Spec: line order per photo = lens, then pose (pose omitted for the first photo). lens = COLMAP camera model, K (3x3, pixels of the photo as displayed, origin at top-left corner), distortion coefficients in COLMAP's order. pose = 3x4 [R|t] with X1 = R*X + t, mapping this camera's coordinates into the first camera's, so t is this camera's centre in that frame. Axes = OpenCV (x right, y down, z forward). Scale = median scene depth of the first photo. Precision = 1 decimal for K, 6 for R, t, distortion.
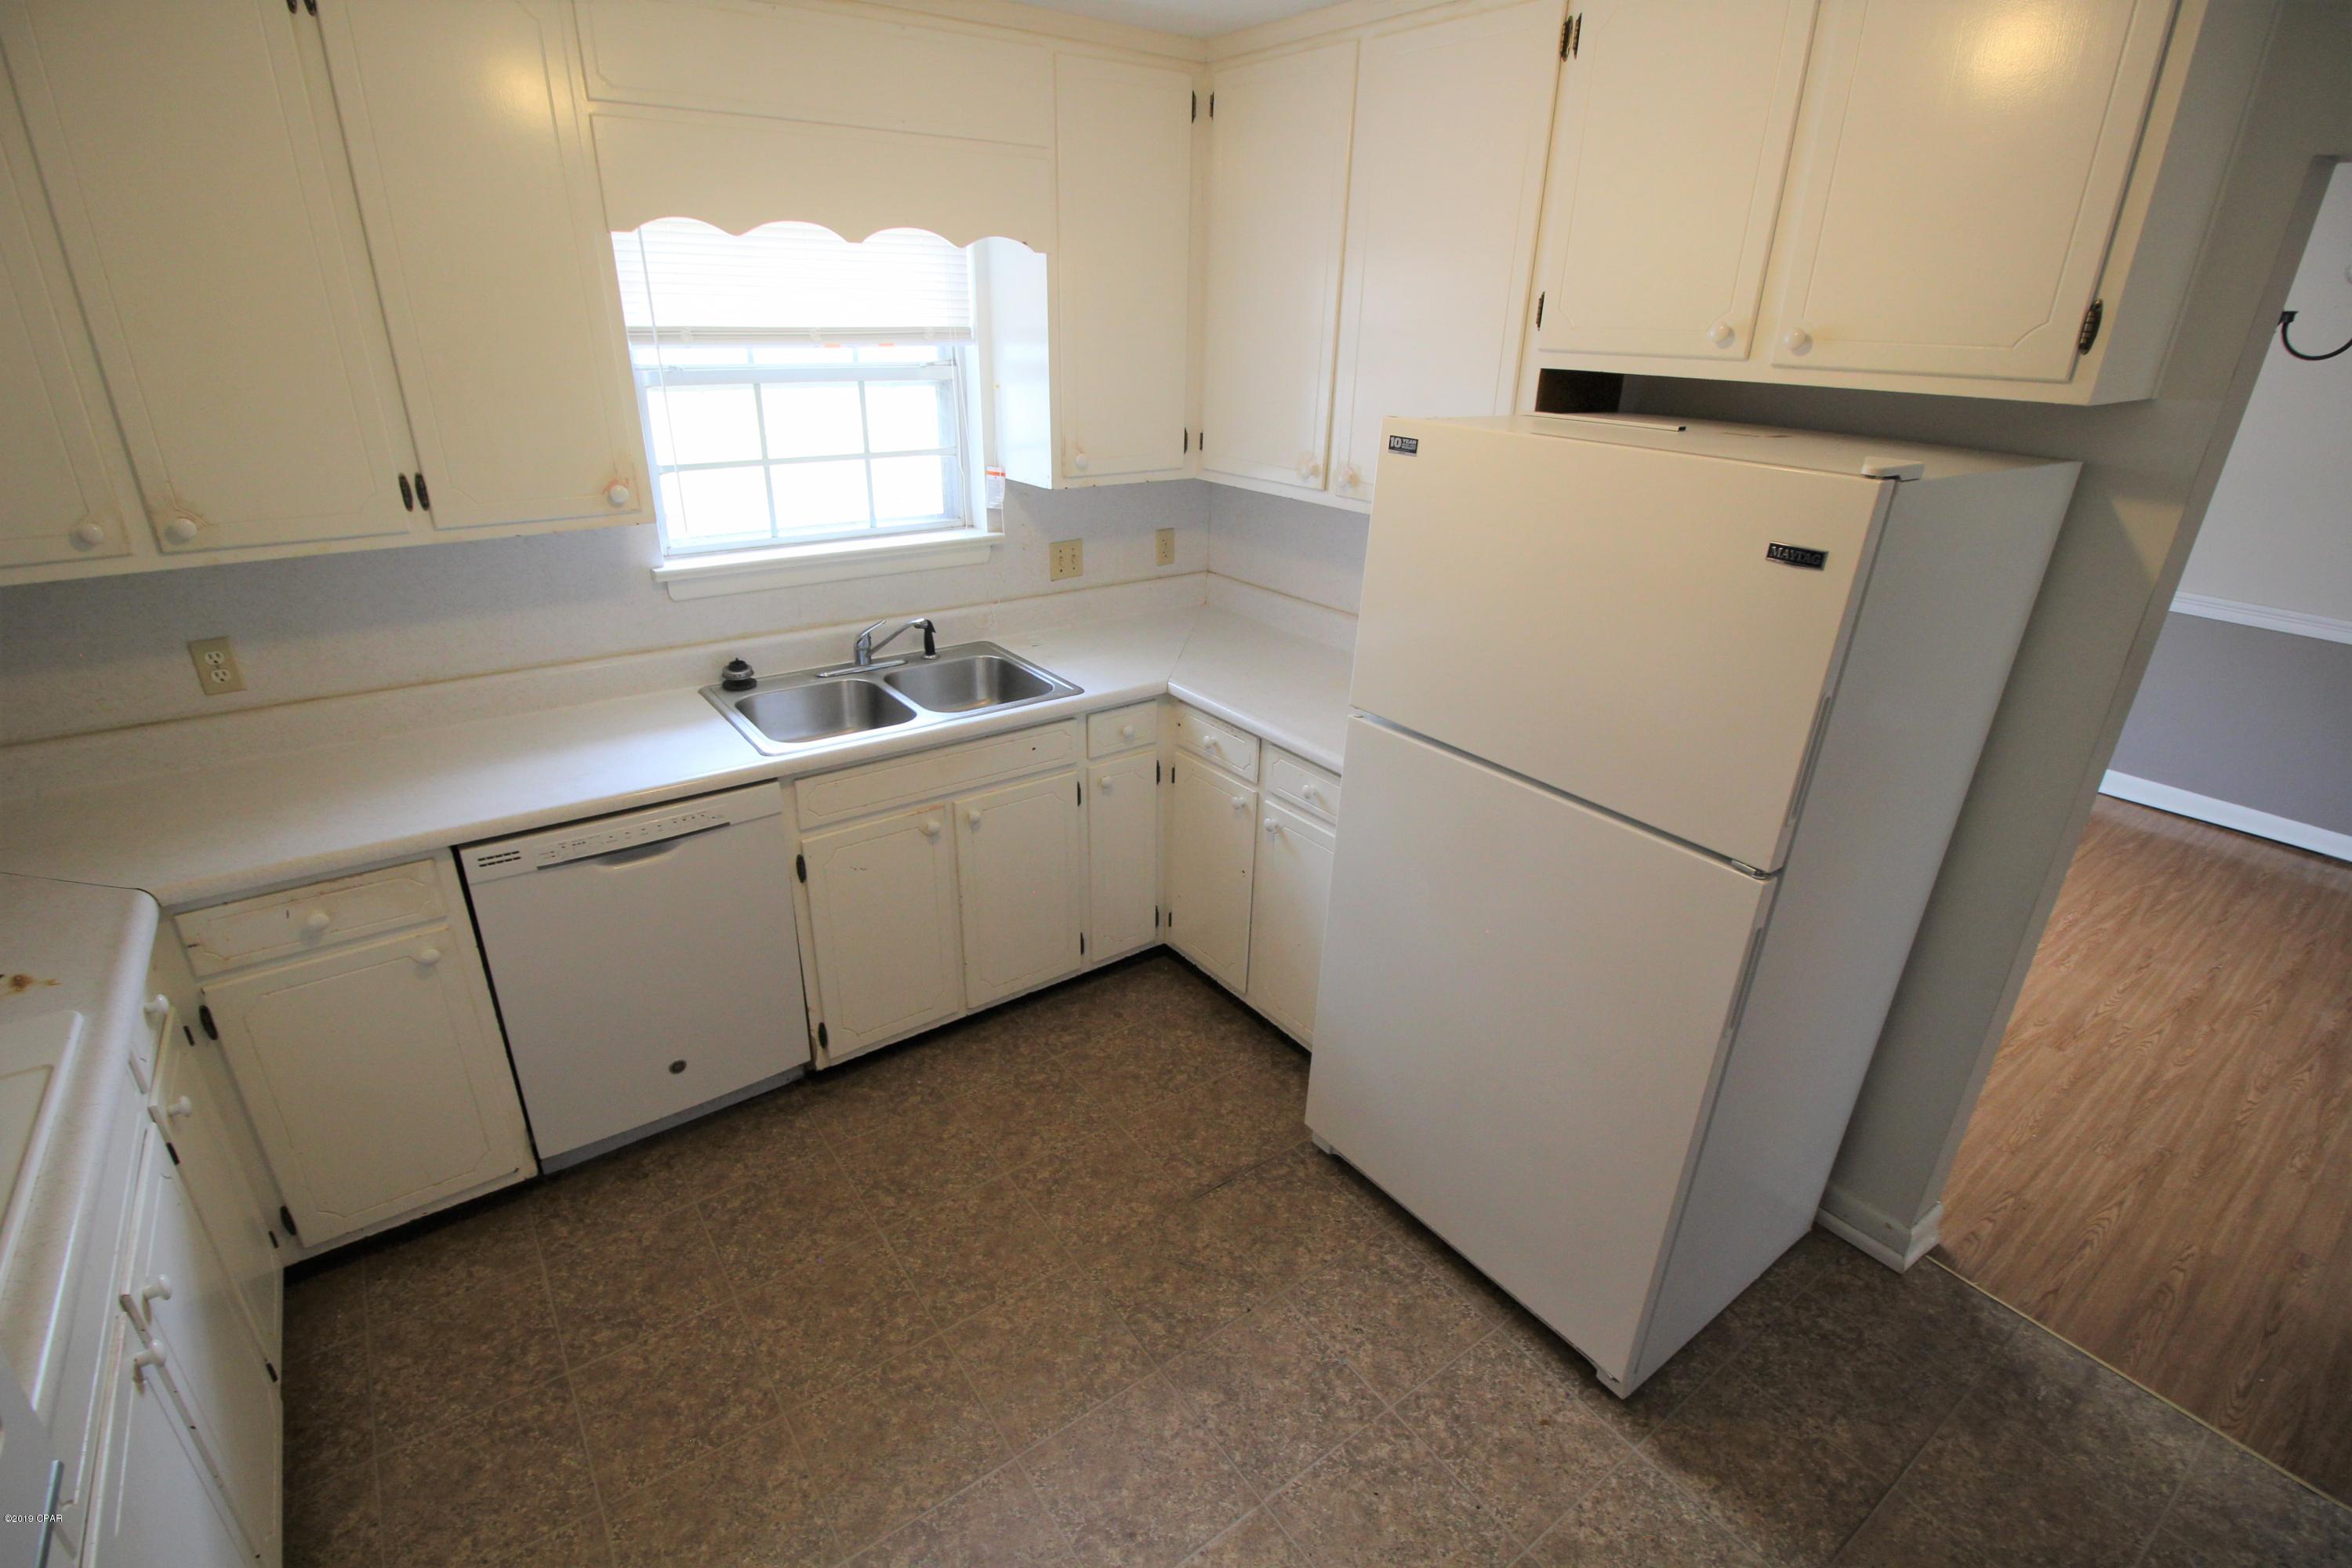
lens RADIAL K [[1095.0, 0, 1157.8], [0, 1095.0, 771.3], [0, 0, 1]] dist [0.003419, -0.015322]
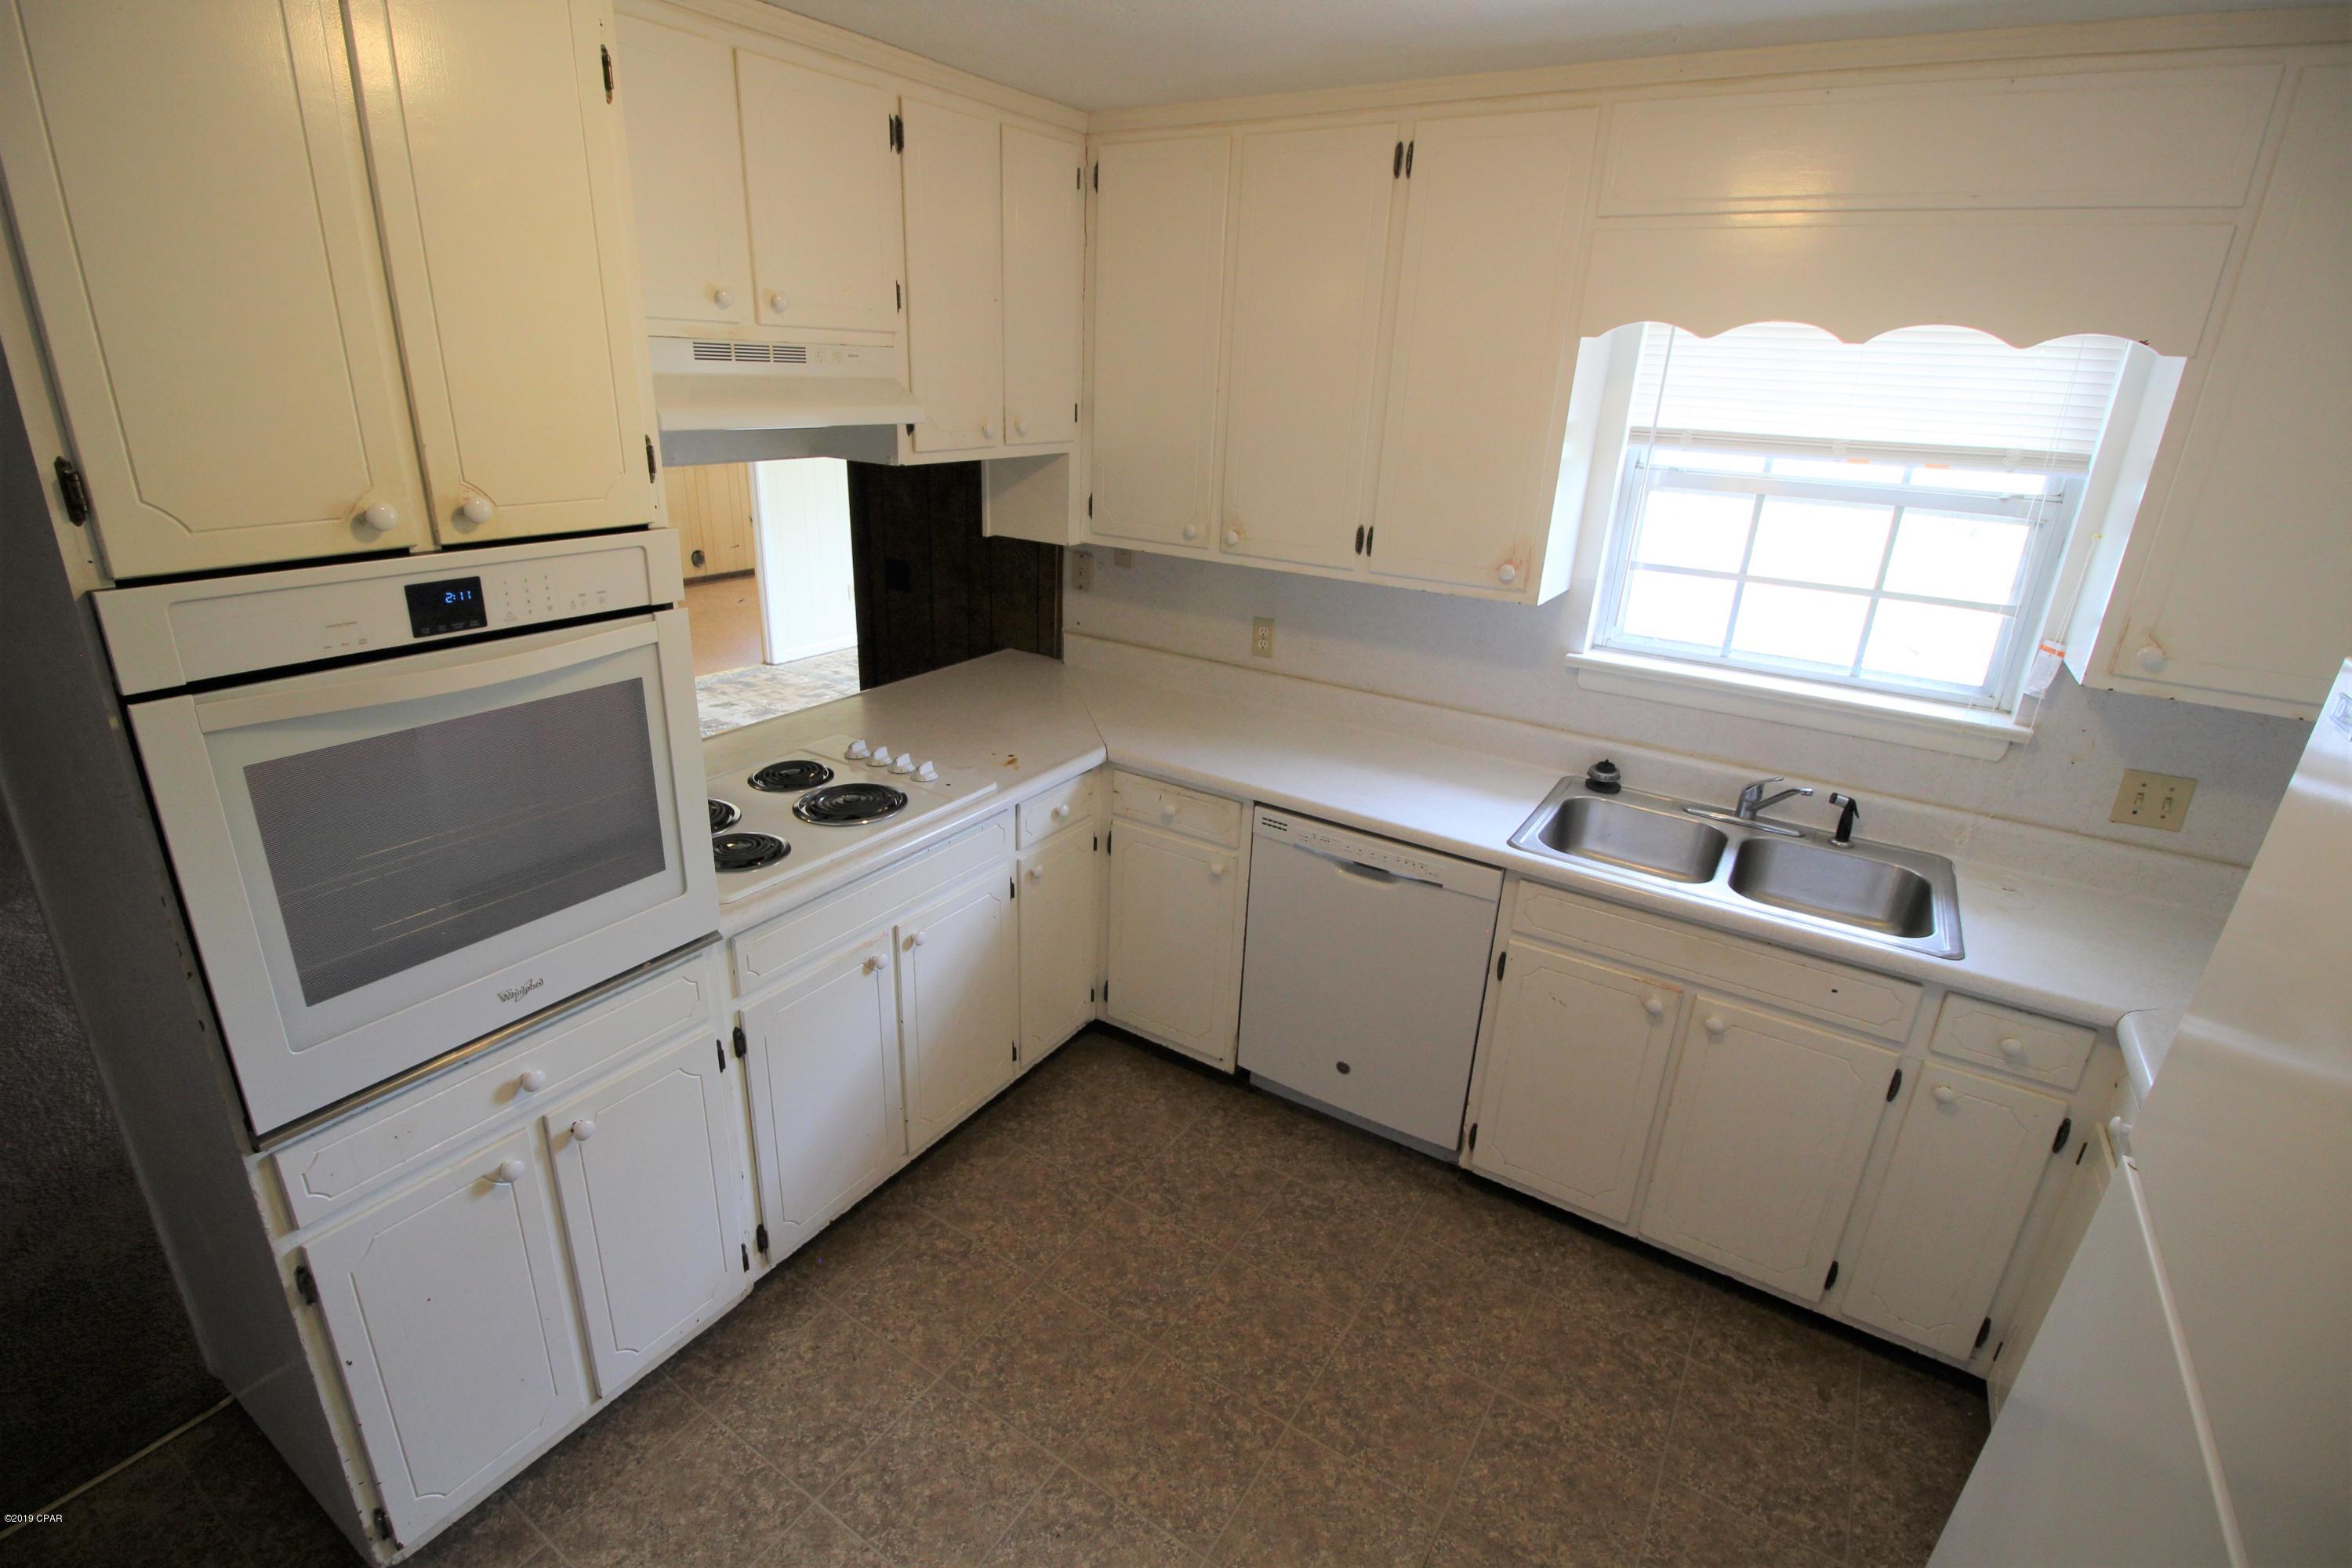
lens RADIAL K [[1095.0, 0, 1157.8], [0, 1095.0, 771.3], [0, 0, 1]] dist [0.003419, -0.015322]
pose [[0.363923, 0.319297, -0.874991, 0.361072], [-0.392310, 0.904561, 0.166919, -0.110948], [0.844780, 0.282522, 0.454454, 0.249558]]
